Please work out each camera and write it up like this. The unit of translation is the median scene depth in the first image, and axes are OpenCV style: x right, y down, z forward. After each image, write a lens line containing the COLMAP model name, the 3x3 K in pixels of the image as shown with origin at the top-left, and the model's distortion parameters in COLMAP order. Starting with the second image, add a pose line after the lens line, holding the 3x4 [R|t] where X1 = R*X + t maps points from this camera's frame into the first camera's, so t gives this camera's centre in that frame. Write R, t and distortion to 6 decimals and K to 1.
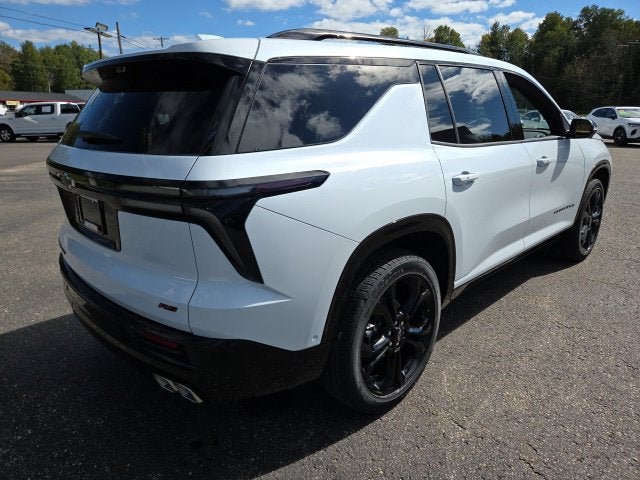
lens RADIAL K [[433.7, 0, 320.0], [0, 433.7, 240.0], [0, 0, 1]] dist [0.059781, -0.077863]
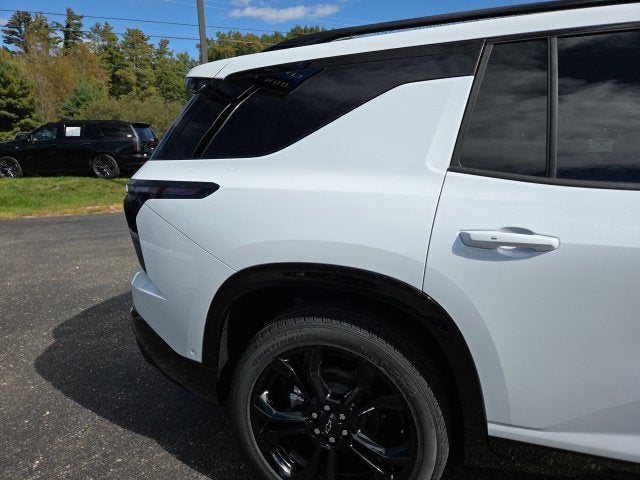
lens RADIAL K [[431.6, 0, 317.8], [0, 431.6, 225.1], [0, 0, 1]] dist [0.074247, -0.069262]
pose [[0.455595, 0.169048, -0.873989, 0.088983], [-0.246262, 0.967421, 0.058747, -0.016910], [0.855446, 0.188465, 0.482382, 0.069107]]
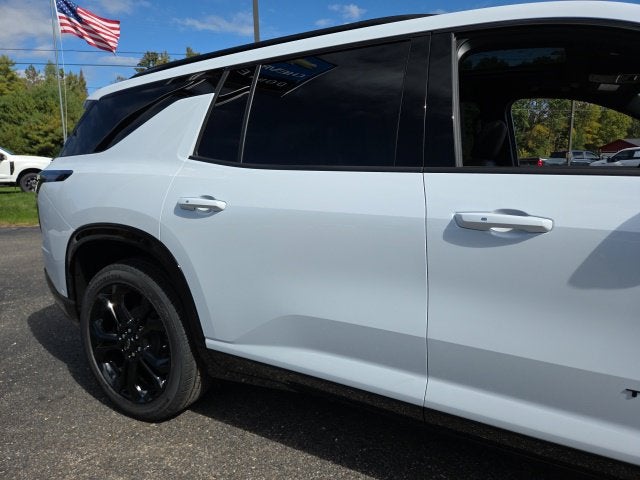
lens RADIAL K [[436.1, 0, 321.0], [0, 436.1, 231.2], [0, 0, 1]] dist [0.073984, -0.069569]
pose [[0.254925, 0.143307, -0.956283, 0.146995], [-0.265476, 0.961328, 0.073293, -0.026722], [0.929804, 0.235186, 0.283111, 0.127251]]
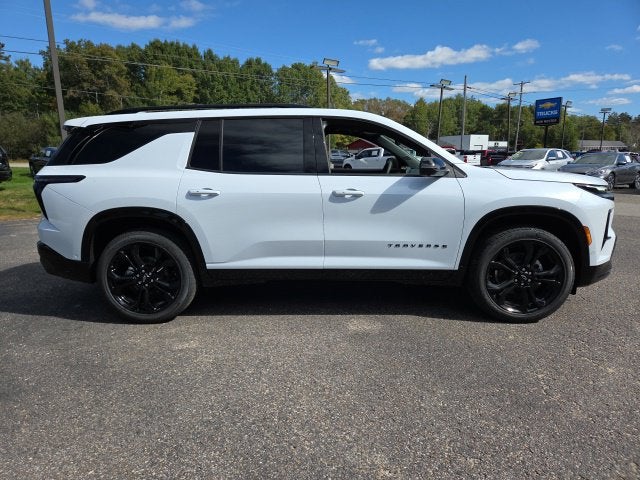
lens RADIAL K [[433.9, 0, 320.0], [0, 433.9, 240.0], [0, 0, 1]] dist [0.074613, -0.066705]
pose [[0.687030, 0.134402, -0.714091, 0.219360], [-0.200200, 0.979721, -0.008216, -0.006067], [0.698505, 0.148606, 0.700005, 0.032127]]
